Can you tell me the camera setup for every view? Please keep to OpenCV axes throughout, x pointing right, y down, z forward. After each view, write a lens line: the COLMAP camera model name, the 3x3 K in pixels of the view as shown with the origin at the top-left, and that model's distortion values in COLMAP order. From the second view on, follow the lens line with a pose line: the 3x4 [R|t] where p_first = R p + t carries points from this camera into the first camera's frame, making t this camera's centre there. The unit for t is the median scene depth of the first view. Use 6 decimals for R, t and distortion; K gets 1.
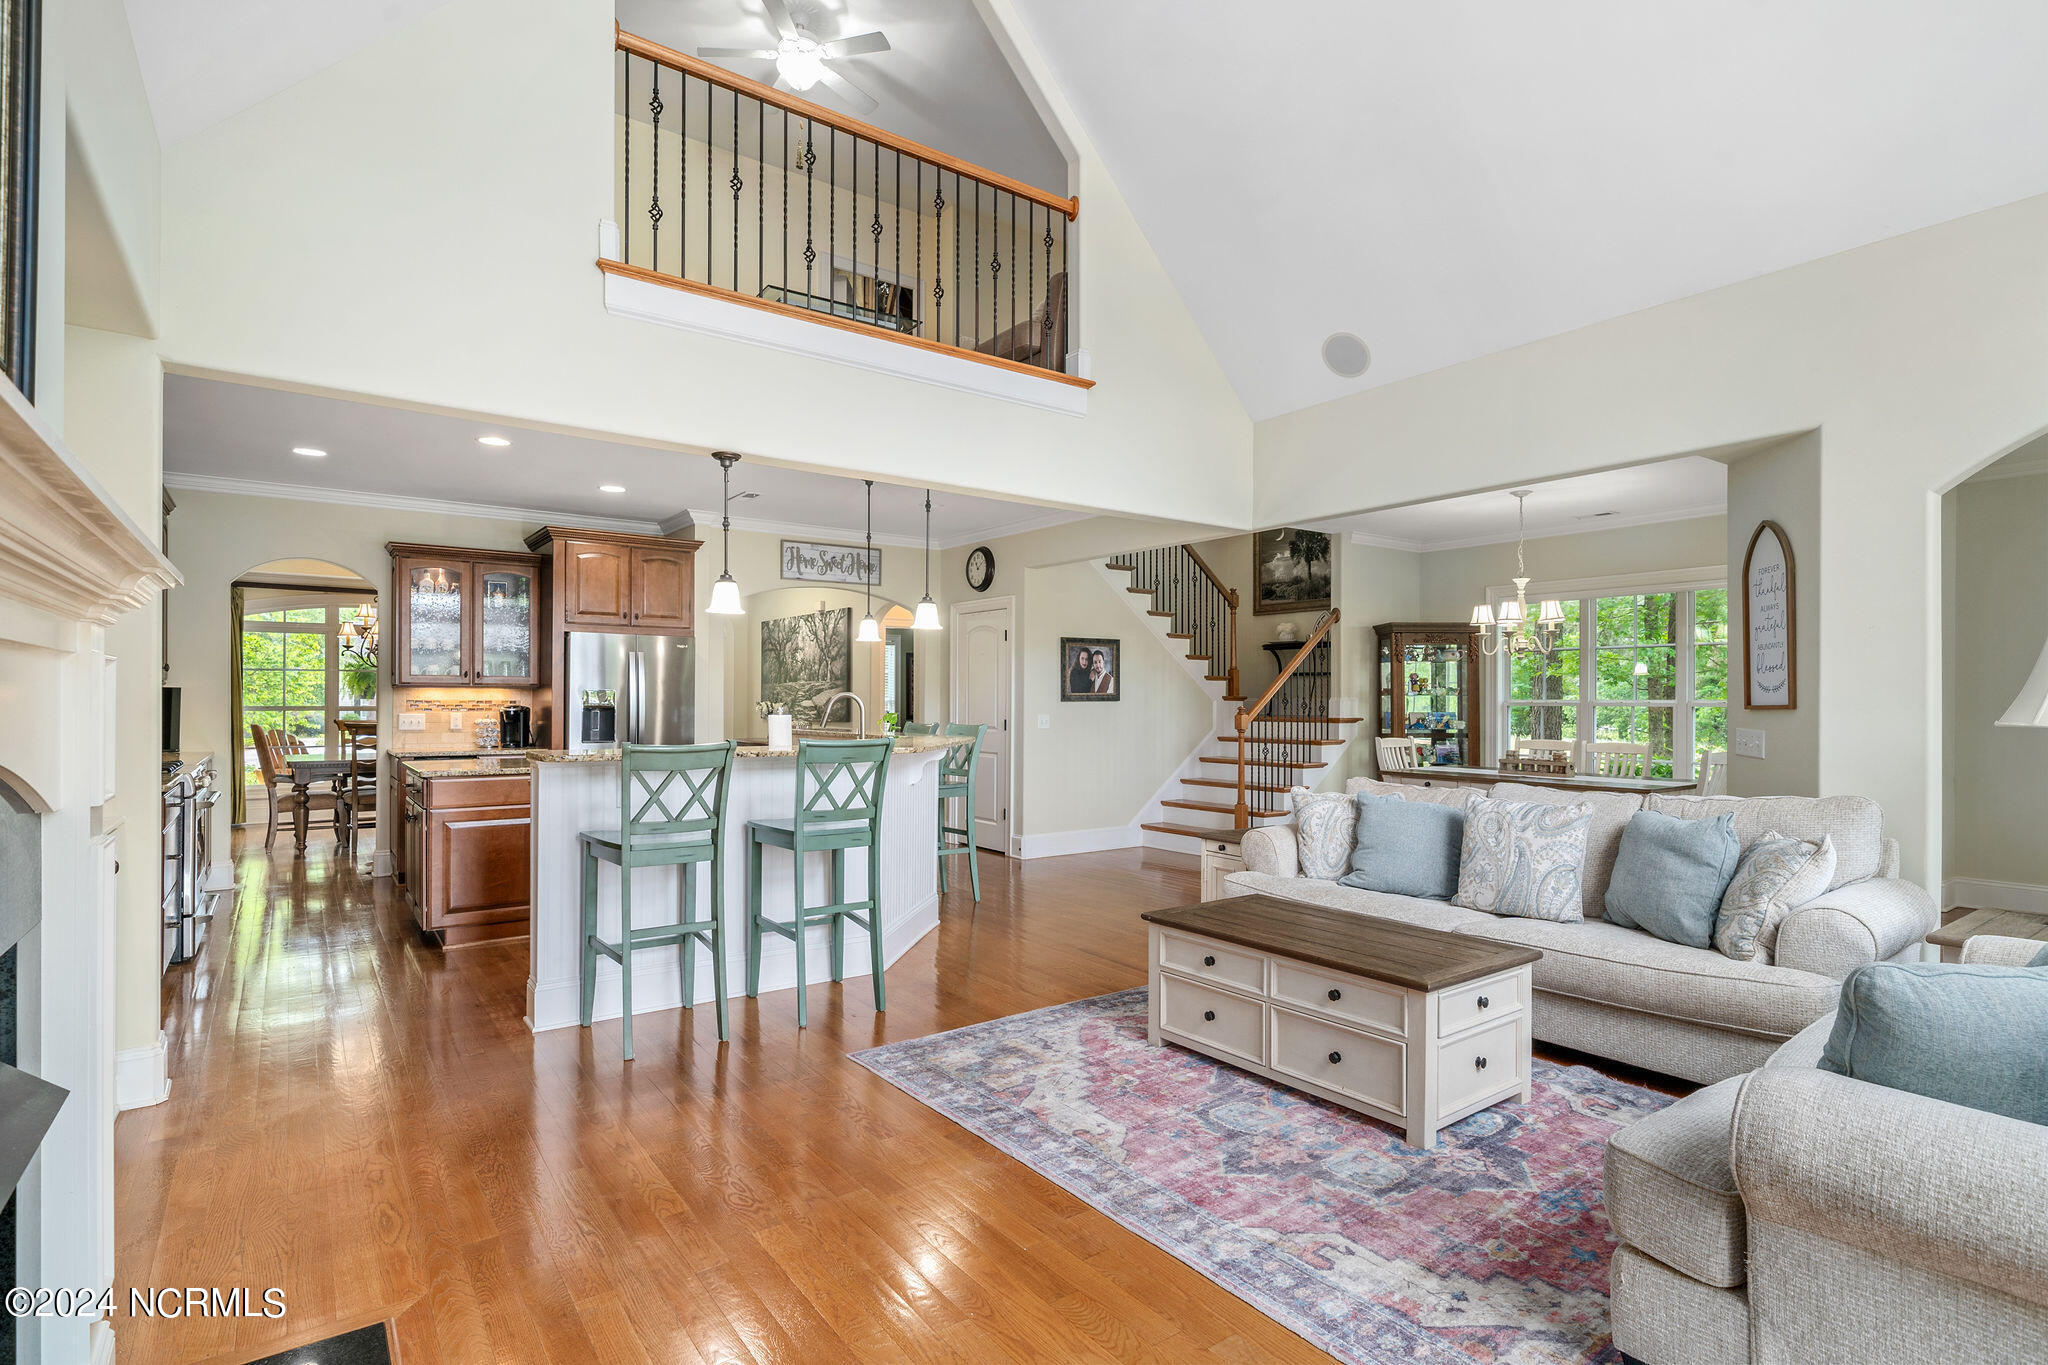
lens RADIAL K [[1007.0, 0, 1024.0], [0, 1007.0, 682.5], [0, 0, 1]] dist [-0.001468, 0.000252]
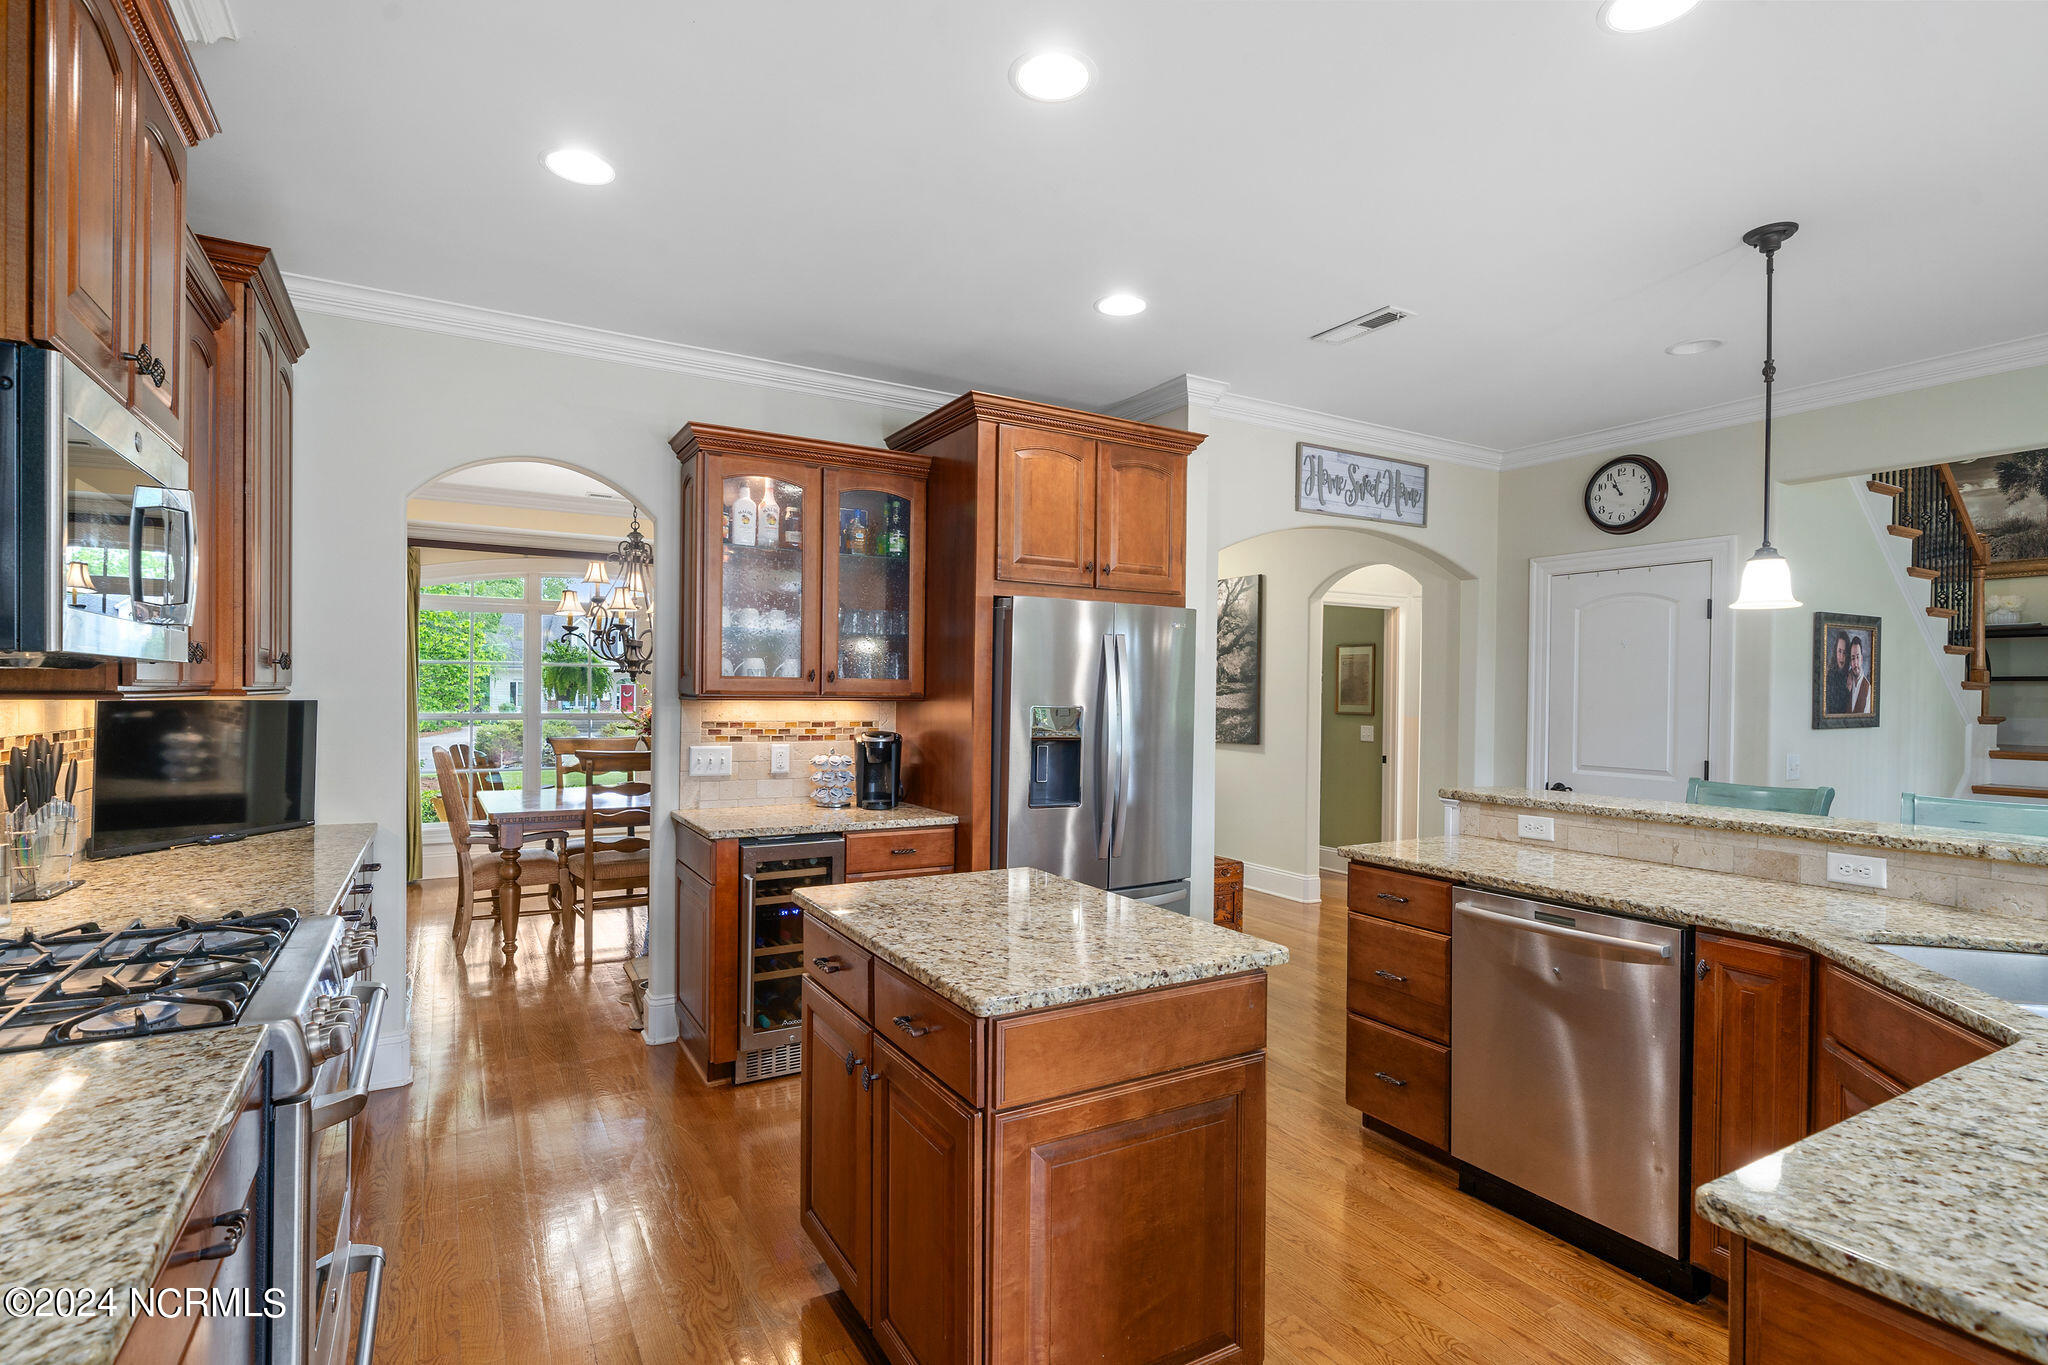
lens RADIAL K [[987.4, 0, 1024.0], [0, 987.4, 682.5], [0, 0, 1]] dist [-0.000803, -0.000287]
pose [[0.994714, 0.006266, -0.102494, -0.337635], [-0.005785, 0.999971, 0.004984, -0.006782], [0.102522, -0.004365, 0.994721, 0.423283]]
